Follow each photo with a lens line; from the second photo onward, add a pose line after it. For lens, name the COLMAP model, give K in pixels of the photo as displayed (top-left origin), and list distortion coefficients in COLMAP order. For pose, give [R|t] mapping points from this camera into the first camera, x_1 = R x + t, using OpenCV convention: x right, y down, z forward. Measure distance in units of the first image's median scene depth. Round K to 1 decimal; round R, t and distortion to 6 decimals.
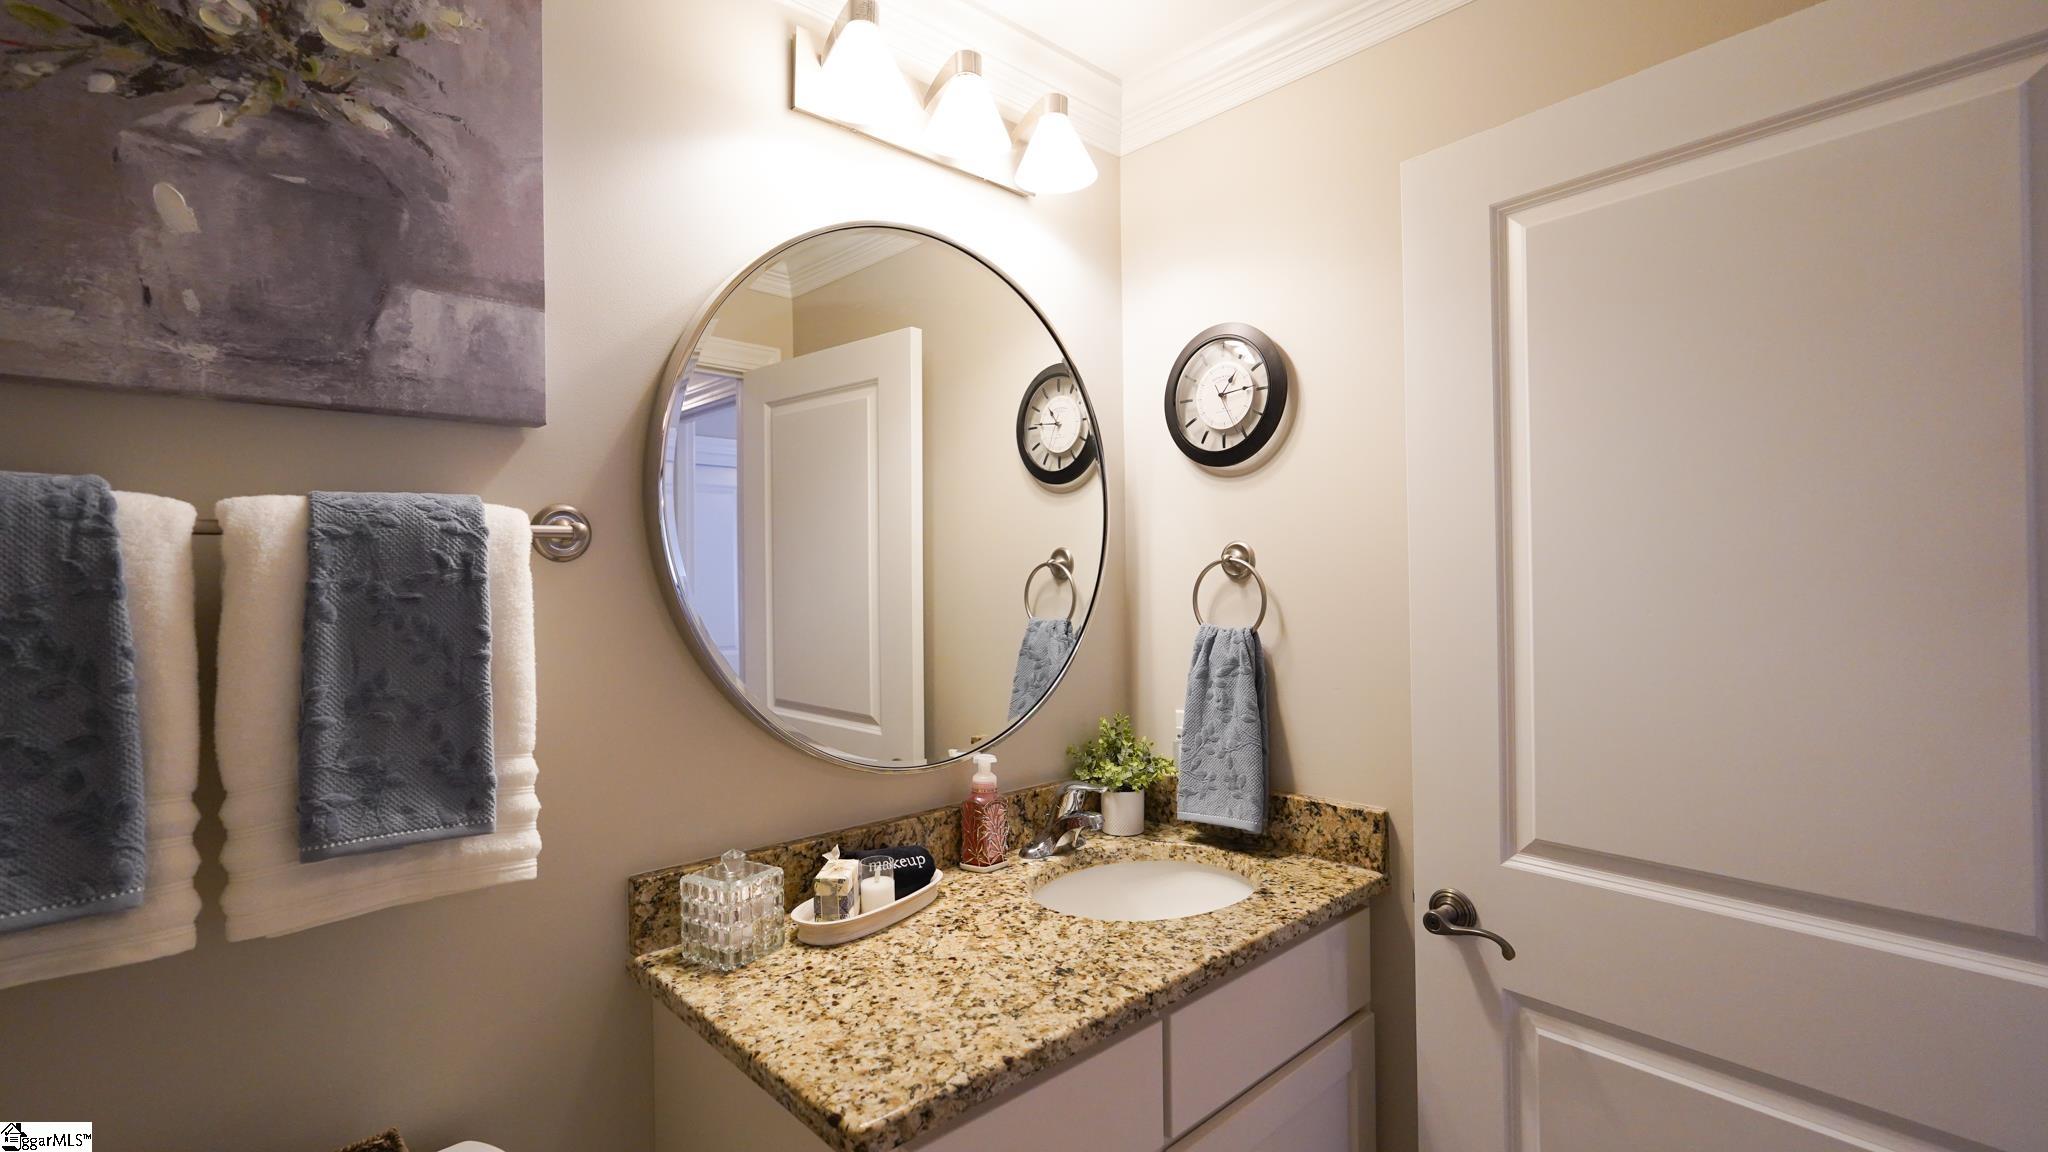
lens RADIAL K [[920.3, 0, 1047.4], [0, 920.3, 567.3], [0, 0, 1]] dist [-0.012690, 0.008666]
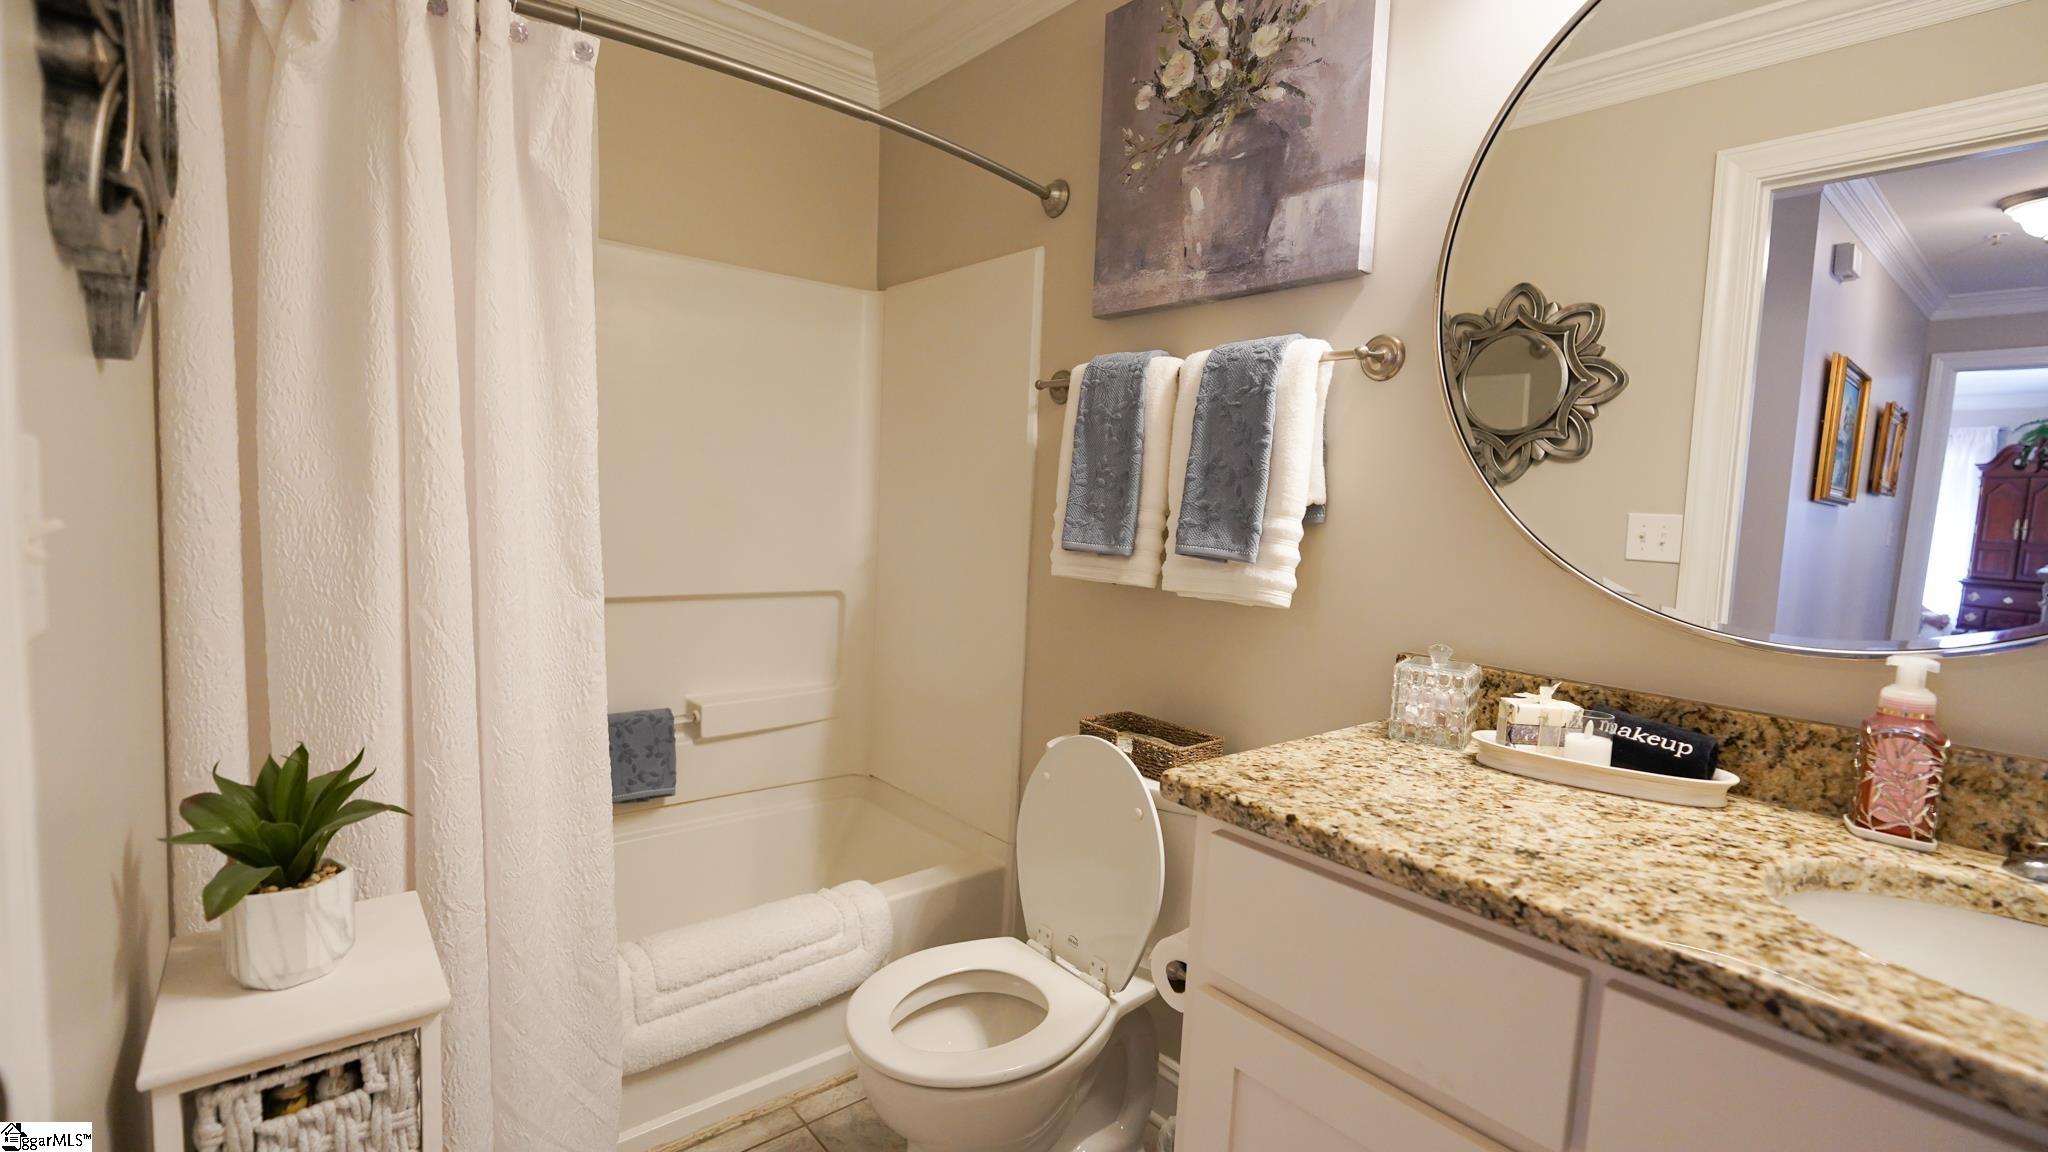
lens RADIAL K [[950.2, 0, 1012.7], [0, 950.2, 583.0], [0, 0, 1]] dist [-0.021615, 0.010838]
pose [[-0.090554, 0.095754, -0.991278, 0.919792], [-0.032001, 0.994573, 0.098996, 0.176175], [0.995377, 0.040686, -0.086998, 0.723696]]
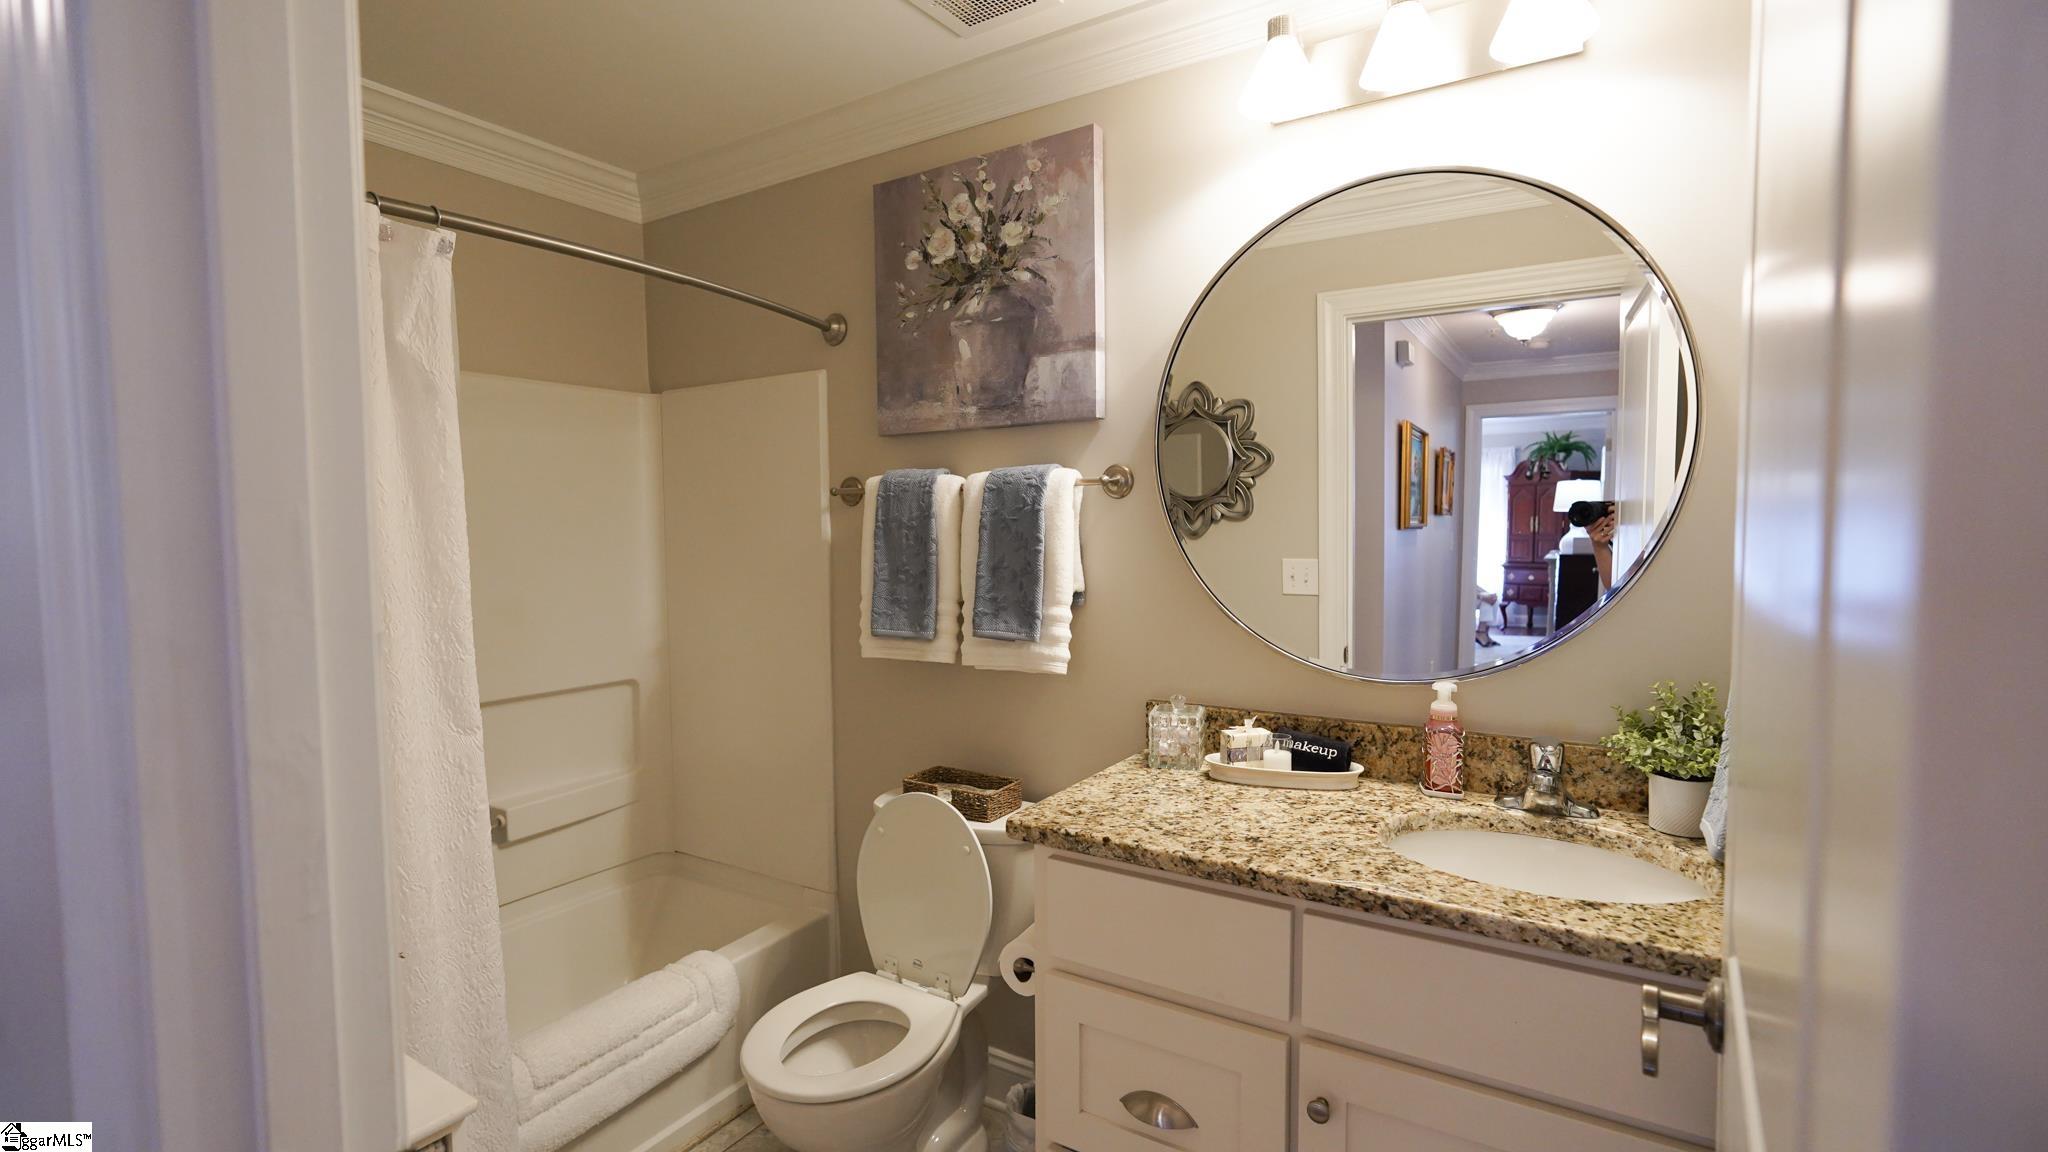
lens RADIAL K [[964.8, 0, 1038.8], [0, 964.8, 575.9], [0, 0, 1]] dist [-0.017169, 0.000445]
pose [[0.244532, 0.063672, -0.967548, 1.291539], [0.016153, 0.997436, 0.069722, 0.010235], [0.969507, -0.032678, 0.242876, 0.501132]]
